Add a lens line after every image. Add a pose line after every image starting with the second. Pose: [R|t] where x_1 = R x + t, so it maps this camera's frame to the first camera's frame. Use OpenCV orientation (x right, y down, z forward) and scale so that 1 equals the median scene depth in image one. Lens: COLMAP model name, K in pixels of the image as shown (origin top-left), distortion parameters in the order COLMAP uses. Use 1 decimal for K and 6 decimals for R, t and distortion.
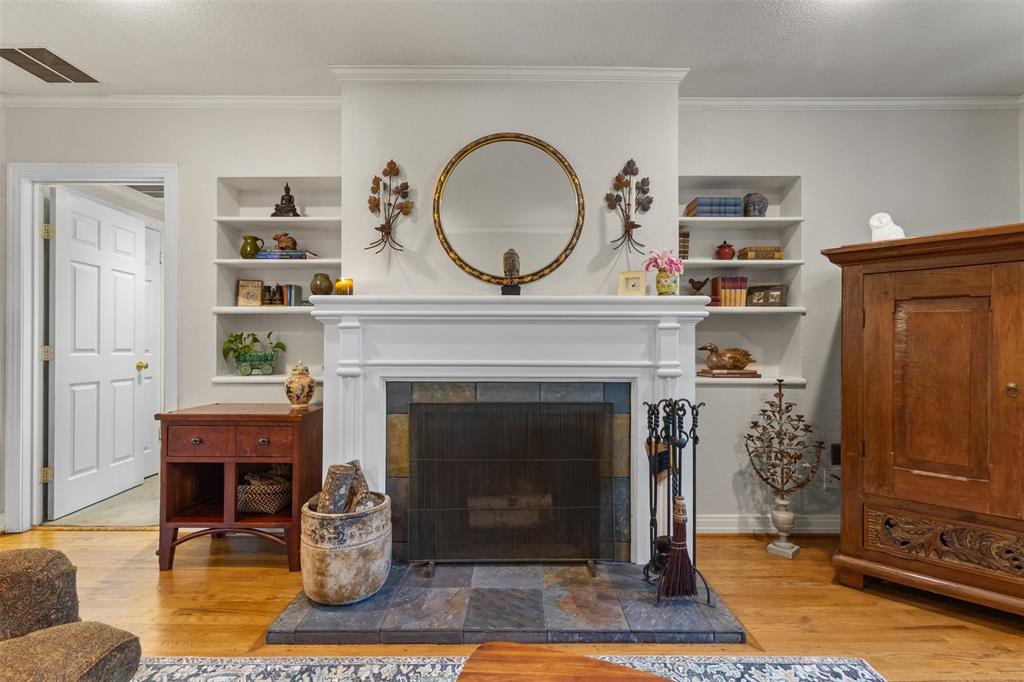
lens RADIAL K [[473.8, 0, 510.7], [0, 473.8, 340.8], [0, 0, 1]] dist [-0.001509, -0.000310]
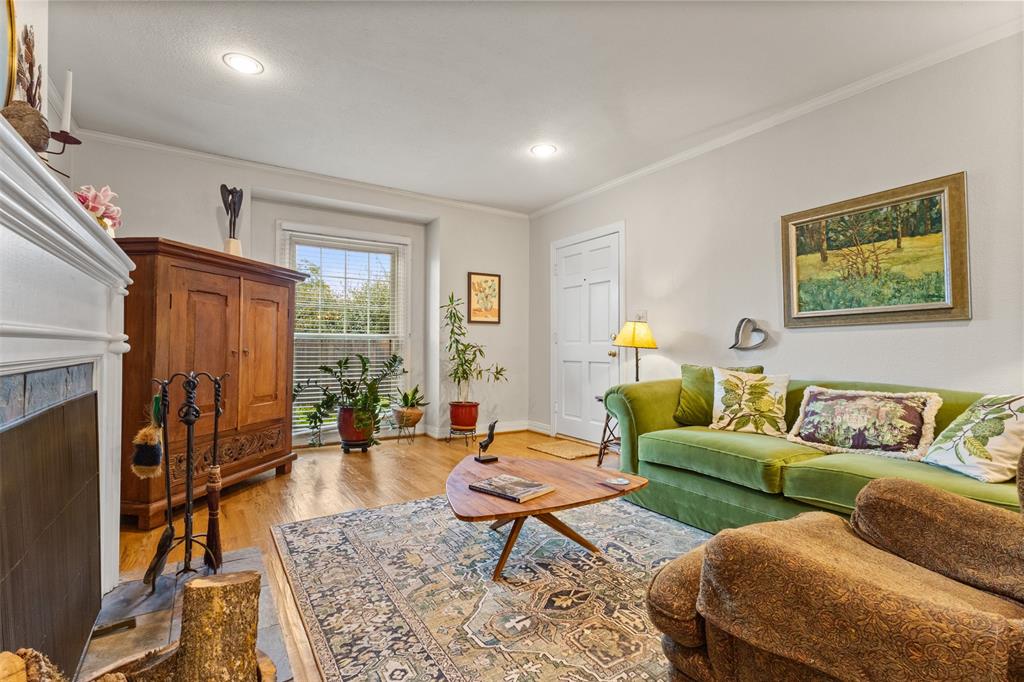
lens RADIAL K [[473.8, 0, 512.5], [0, 473.8, 340.8], [0, 0, 1]] dist [-0.001509, -0.000310]
pose [[-0.549619, 0.008773, 0.835370, -0.923467], [-0.004581, 0.999898, -0.013515, 0.081019], [-0.835403, -0.011254, -0.549522, 1.129418]]
